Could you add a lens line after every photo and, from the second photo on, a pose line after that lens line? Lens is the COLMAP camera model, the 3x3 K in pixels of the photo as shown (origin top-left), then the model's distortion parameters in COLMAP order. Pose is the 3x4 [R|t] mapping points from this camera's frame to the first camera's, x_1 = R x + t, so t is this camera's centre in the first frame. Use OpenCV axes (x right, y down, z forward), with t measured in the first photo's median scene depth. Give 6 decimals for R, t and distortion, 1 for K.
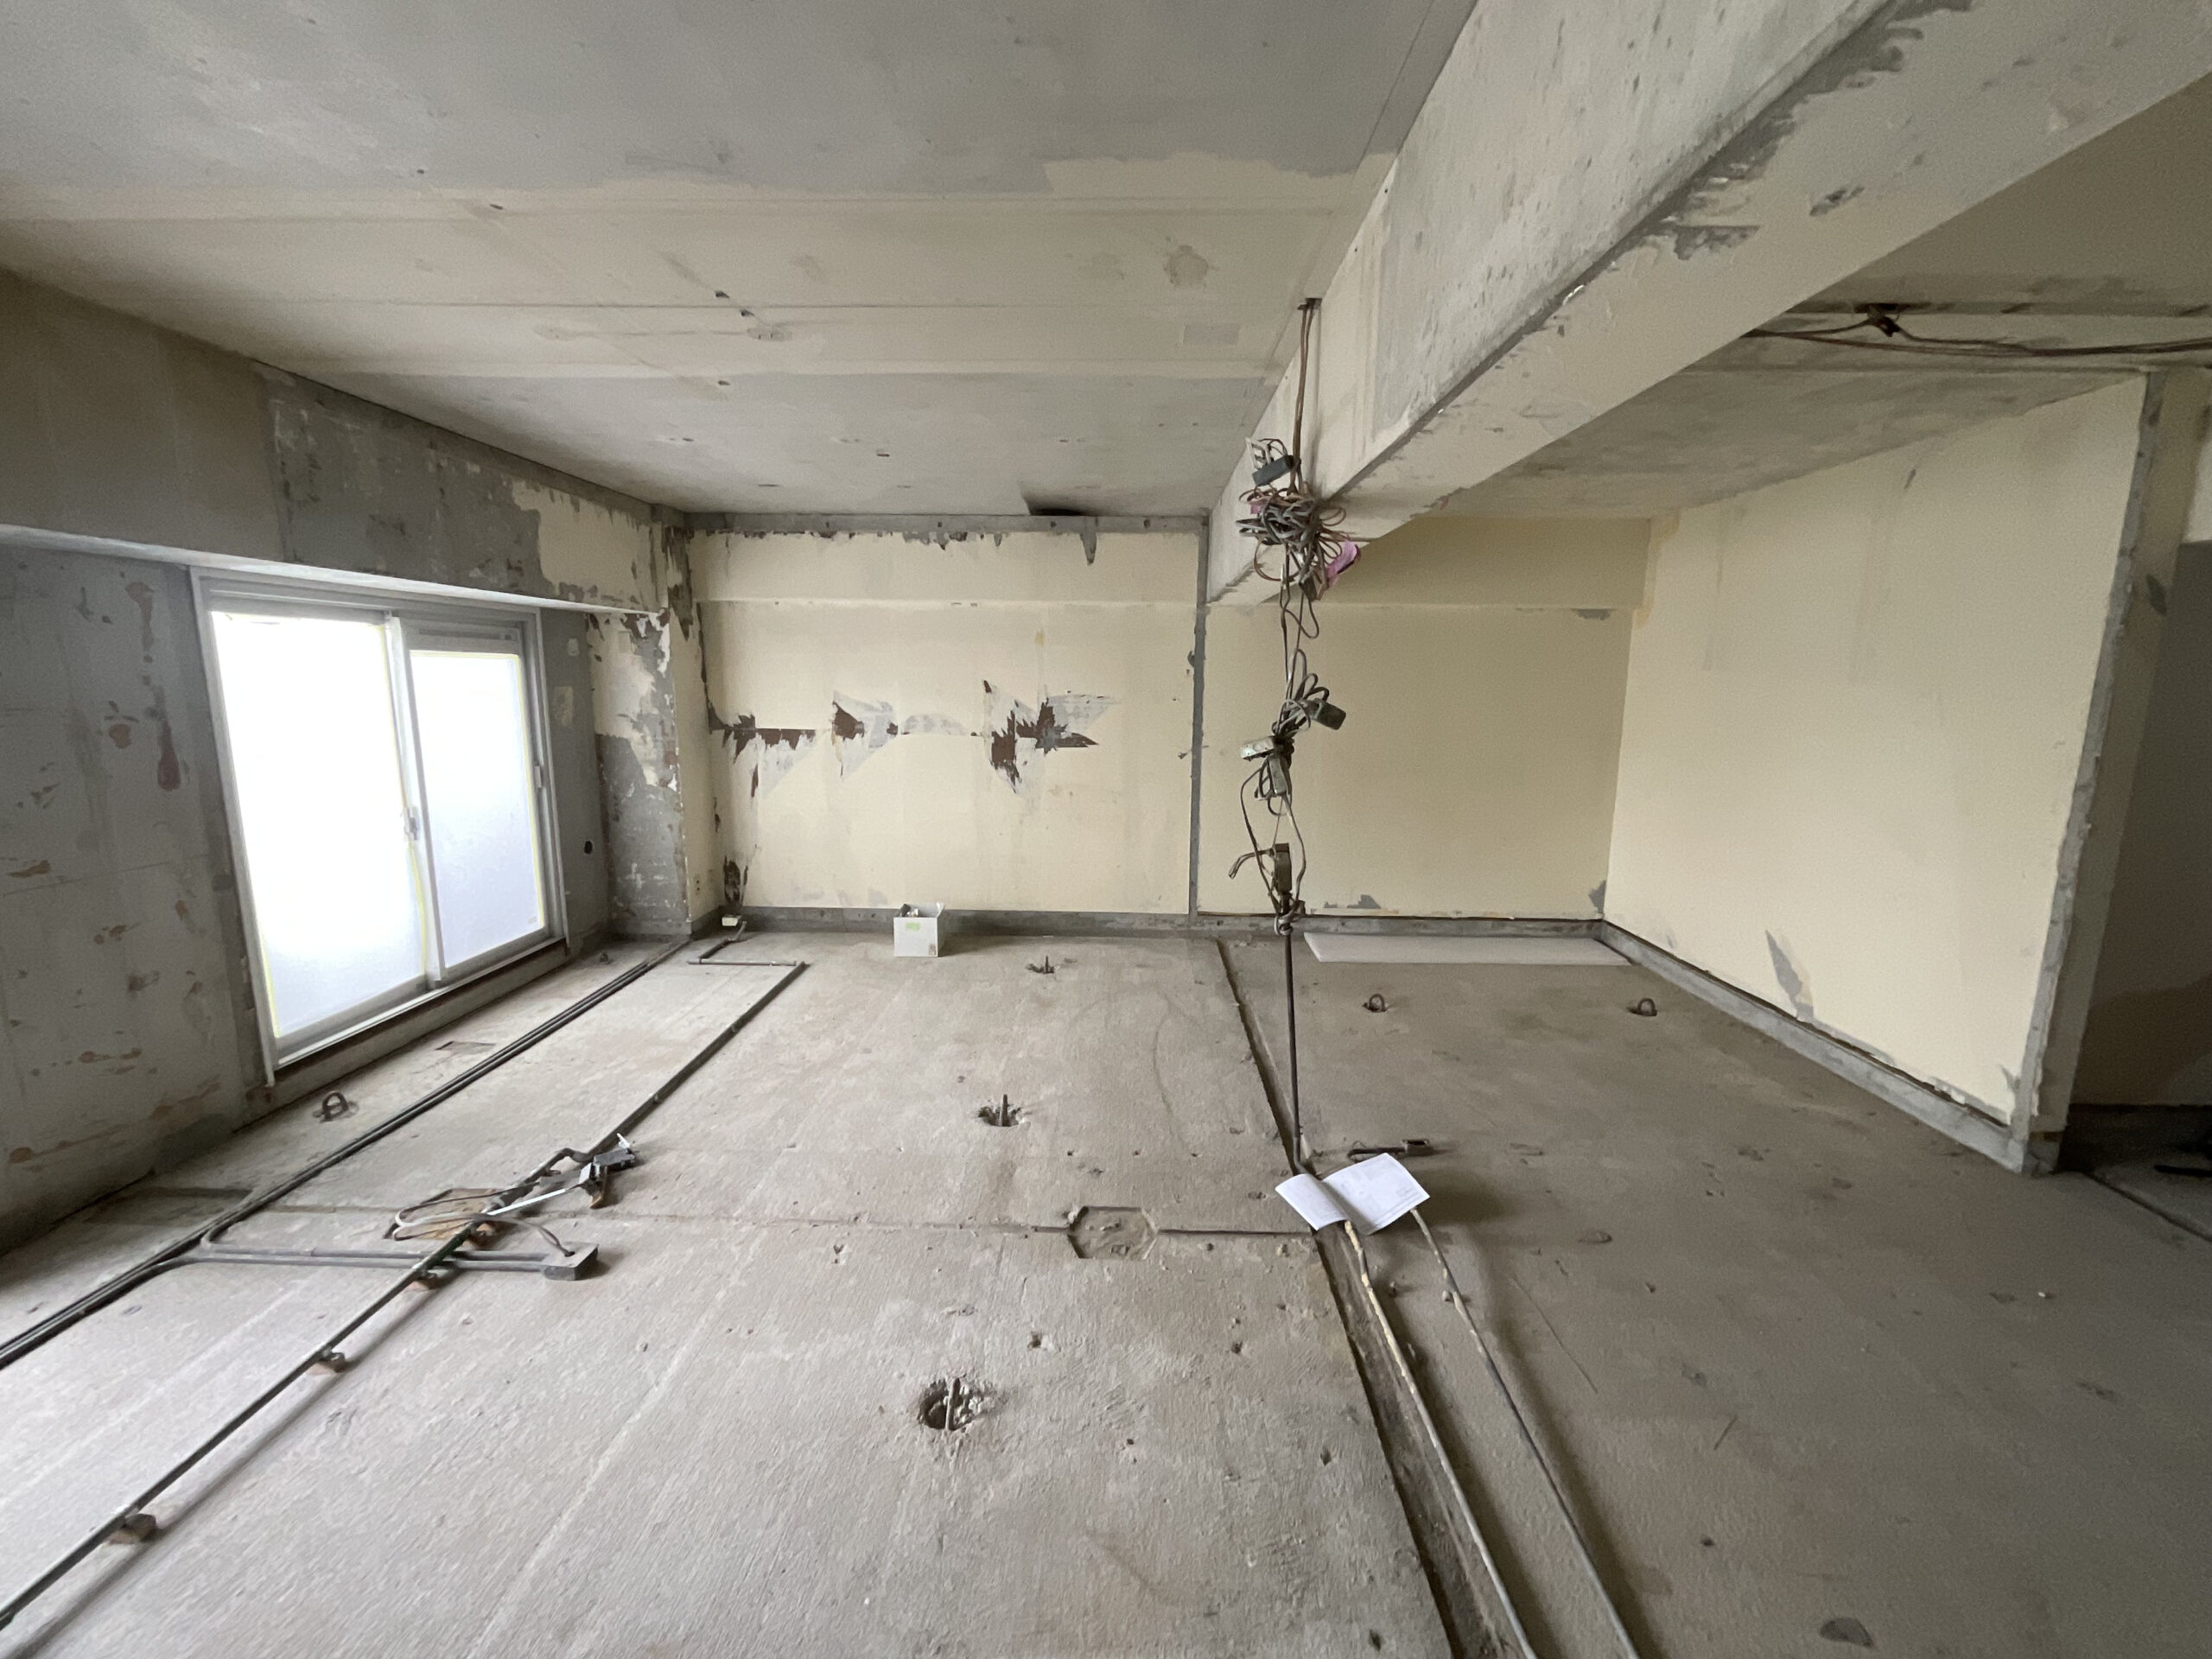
lens RADIAL K [[888.8, 0, 1106.0], [0, 888.8, 829.5], [0, 0, 1]] dist [-0.000059, 0.000236]
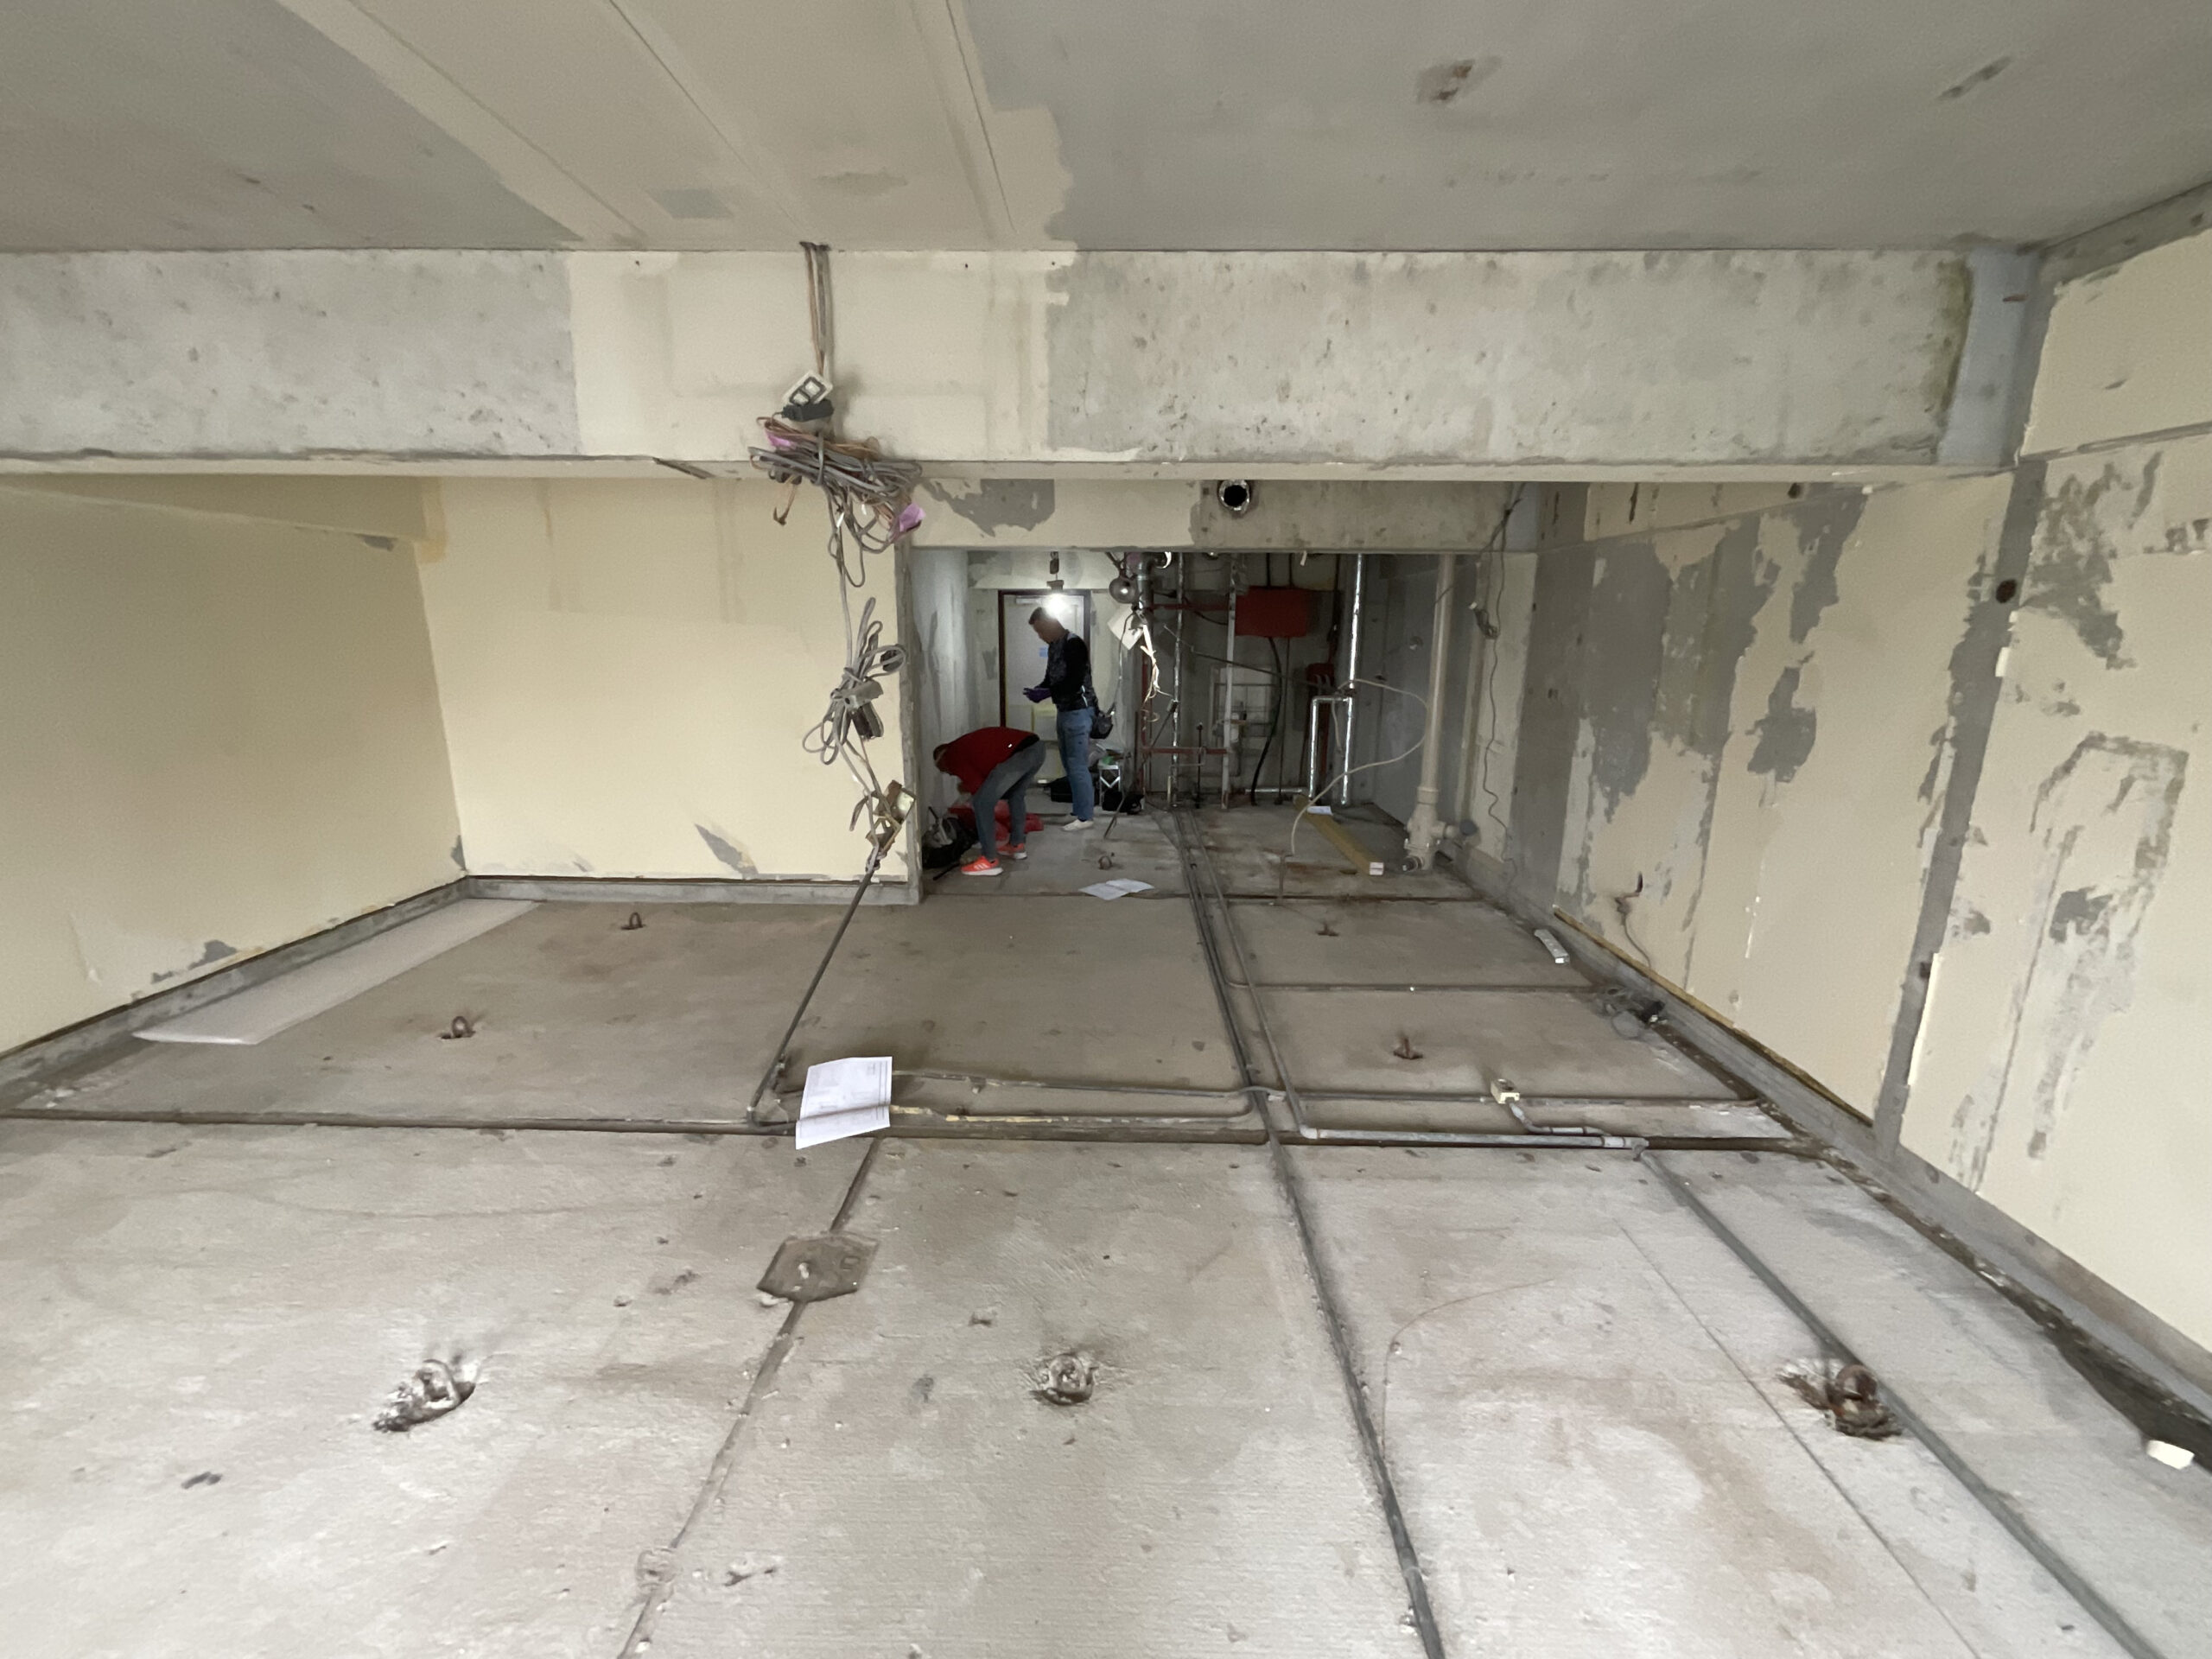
lens RADIAL K [[888.8, 0, 1106.0], [0, 888.8, 829.5], [0, 0, 1]] dist [-0.000059, 0.000236]
pose [[0.004219, -0.232886, 0.972495, -0.492739], [0.161525, 0.959892, 0.229167, -0.075828], [-0.986860, 0.156116, 0.041667, 0.409472]]
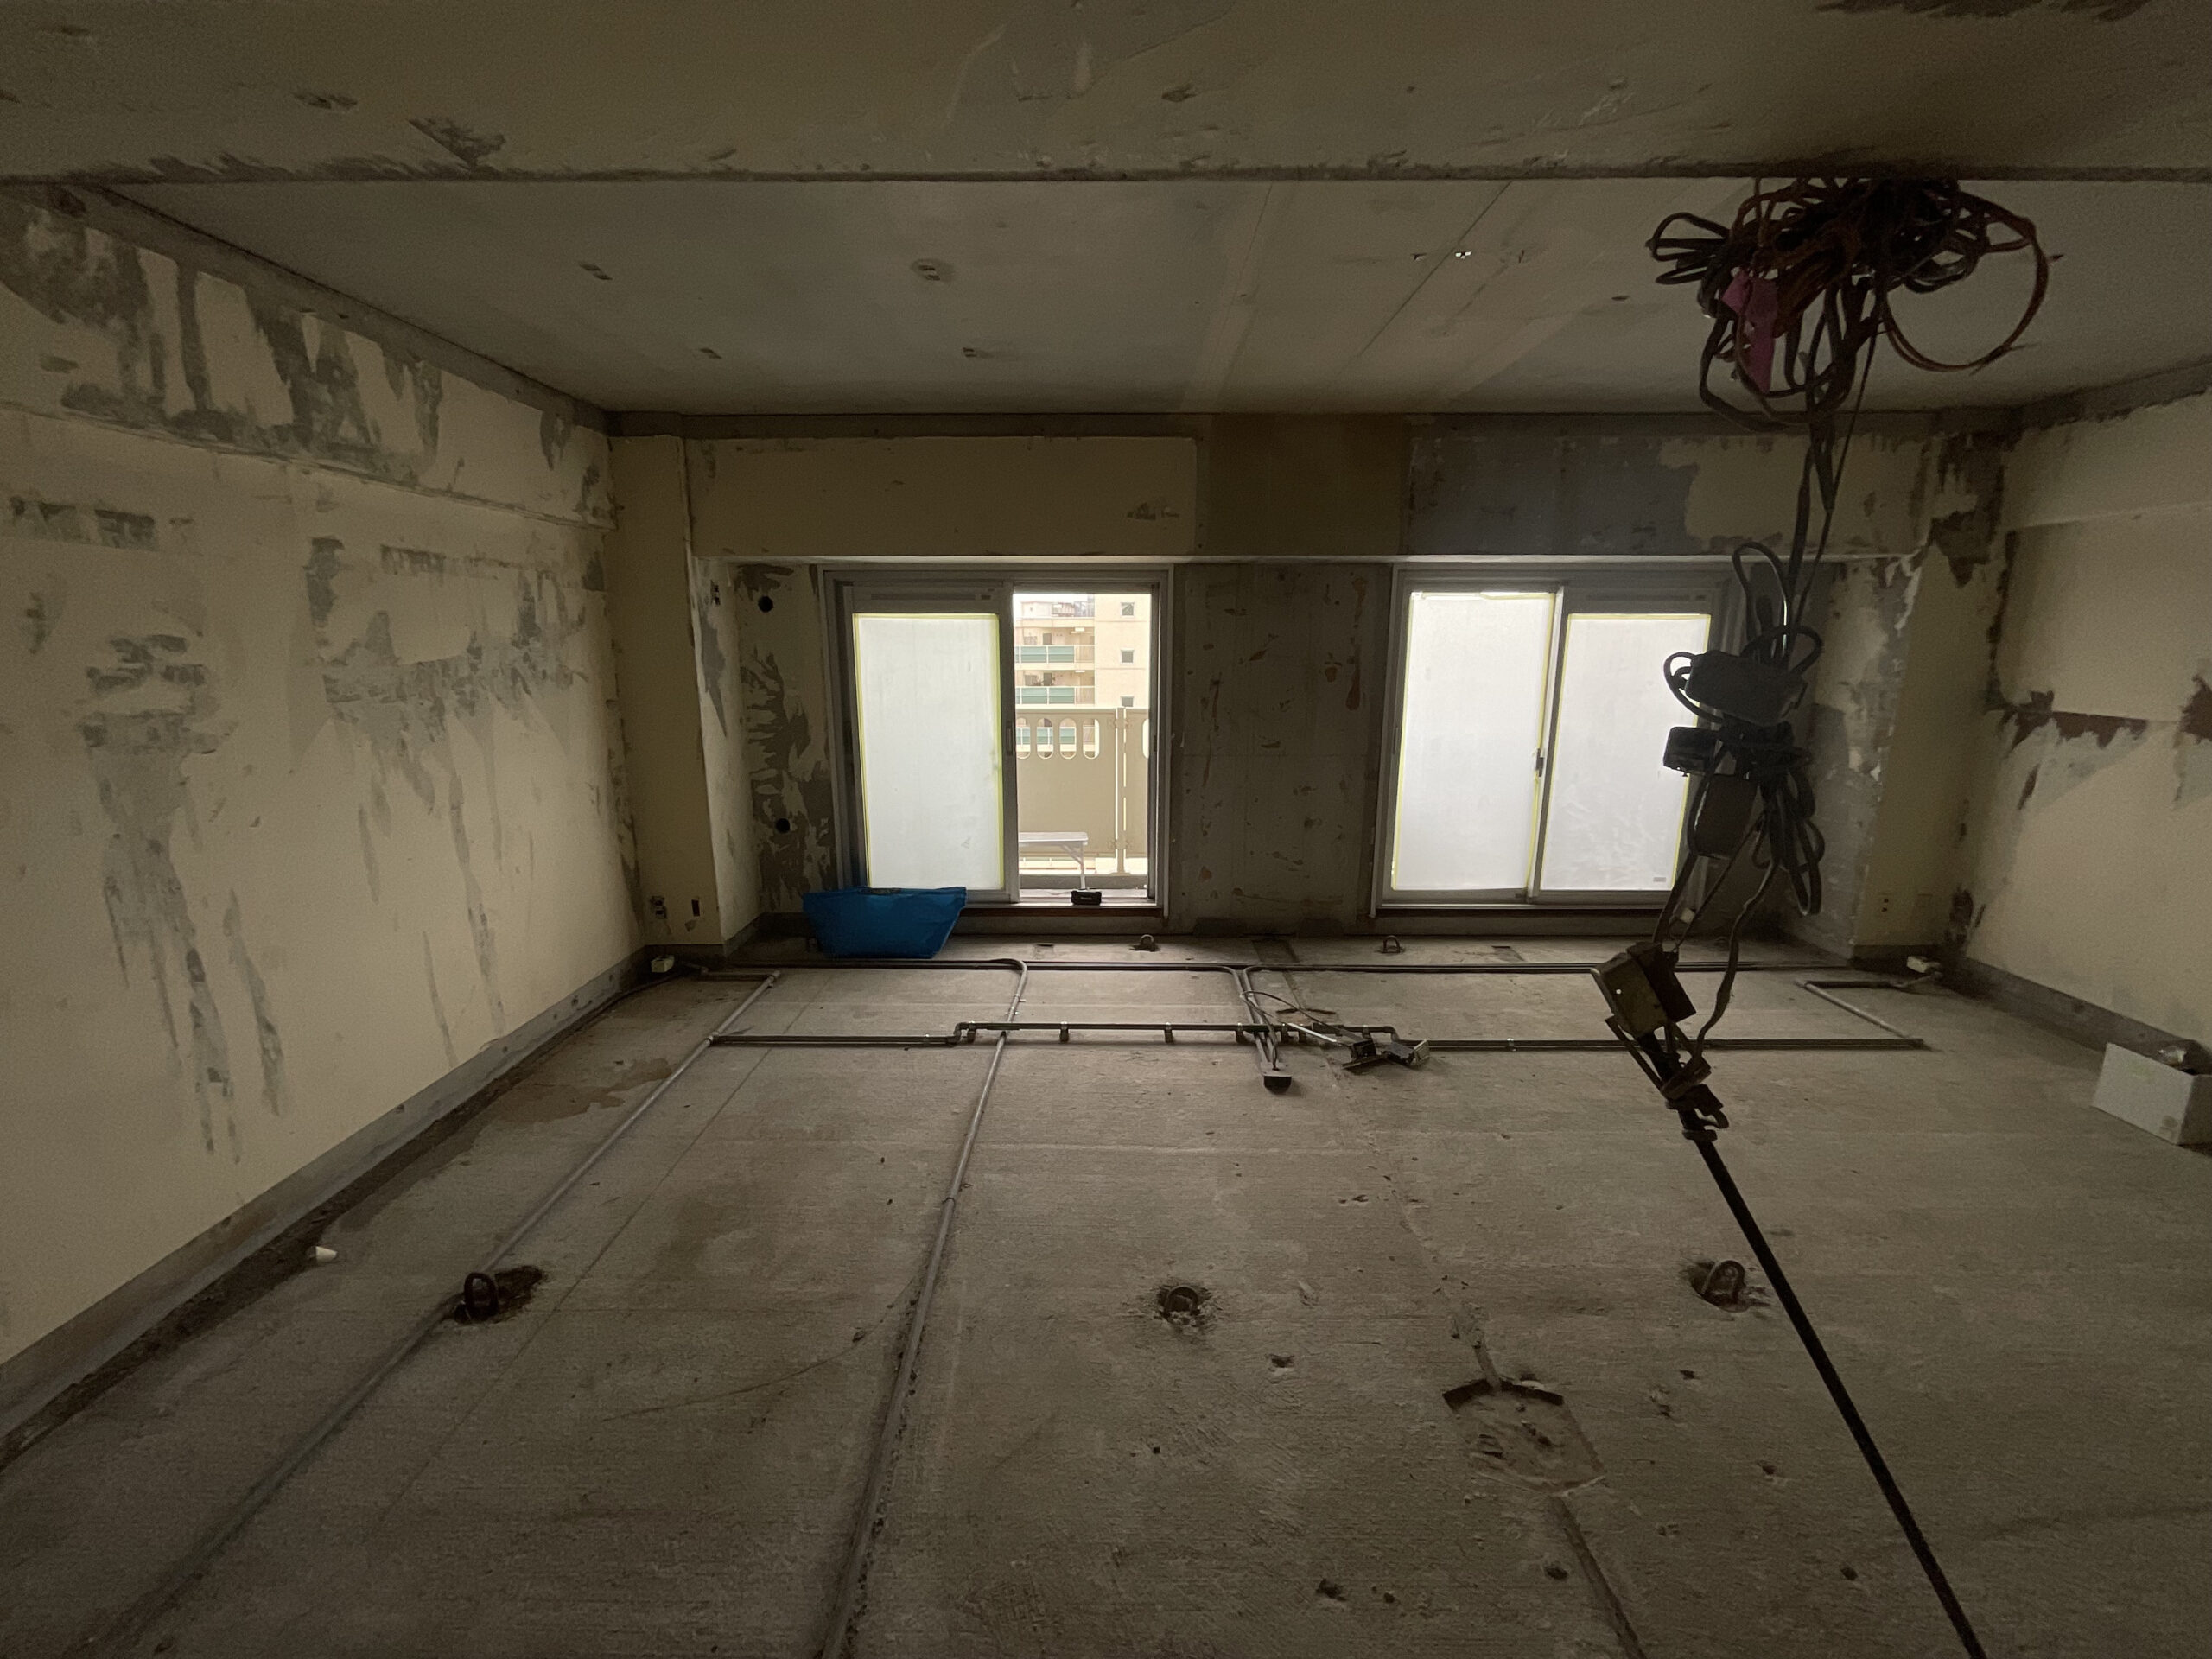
lens RADIAL K [[893.3, 0, 1111.0], [0, 893.3, 828.1], [0, 0, 1]] dist [0.000786, 0.000092]
pose [[0.024535, 0.196976, -0.980101, 0.388029], [-0.167727, 0.967310, 0.190207, -0.052150], [0.985528, 0.159723, 0.056771, 0.380332]]
